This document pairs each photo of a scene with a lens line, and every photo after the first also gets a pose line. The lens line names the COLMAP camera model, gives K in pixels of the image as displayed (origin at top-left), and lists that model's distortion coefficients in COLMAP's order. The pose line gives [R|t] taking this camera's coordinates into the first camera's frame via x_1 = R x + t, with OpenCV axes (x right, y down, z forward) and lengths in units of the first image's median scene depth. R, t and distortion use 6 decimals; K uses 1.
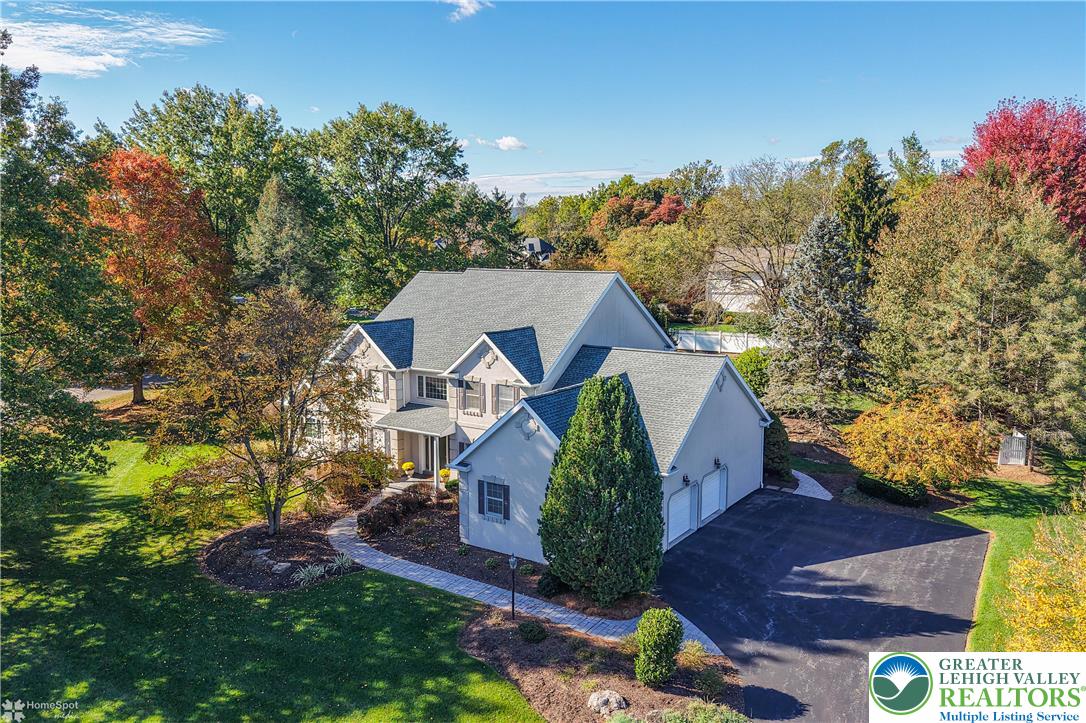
lens RADIAL K [[861.8, 0, 546.0], [0, 861.8, 363.0], [0, 0, 1]] dist [0.014978, -0.032431]
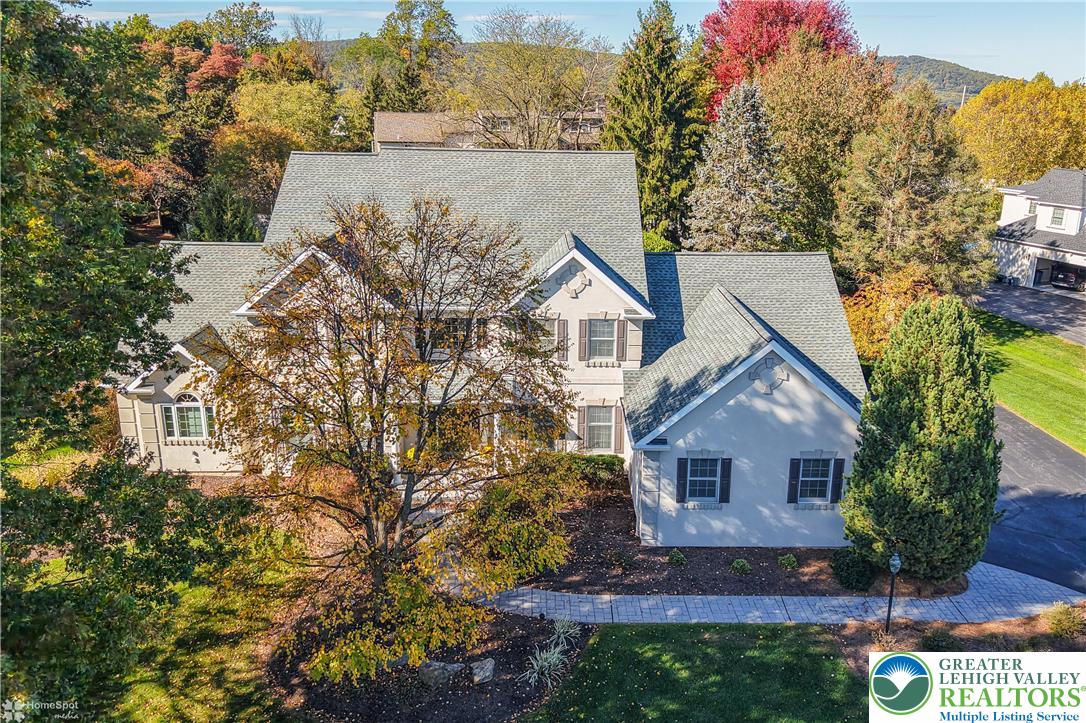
lens RADIAL K [[861.8, 0, 542.3], [0, 861.8, 361.5], [0, 0, 1]] dist [0.014978, -0.032431]
pose [[0.802901, -0.155203, 0.575554, -0.528086], [0.065516, 0.982638, 0.173581, -0.069222], [-0.592502, -0.101660, 0.799129, 0.467991]]
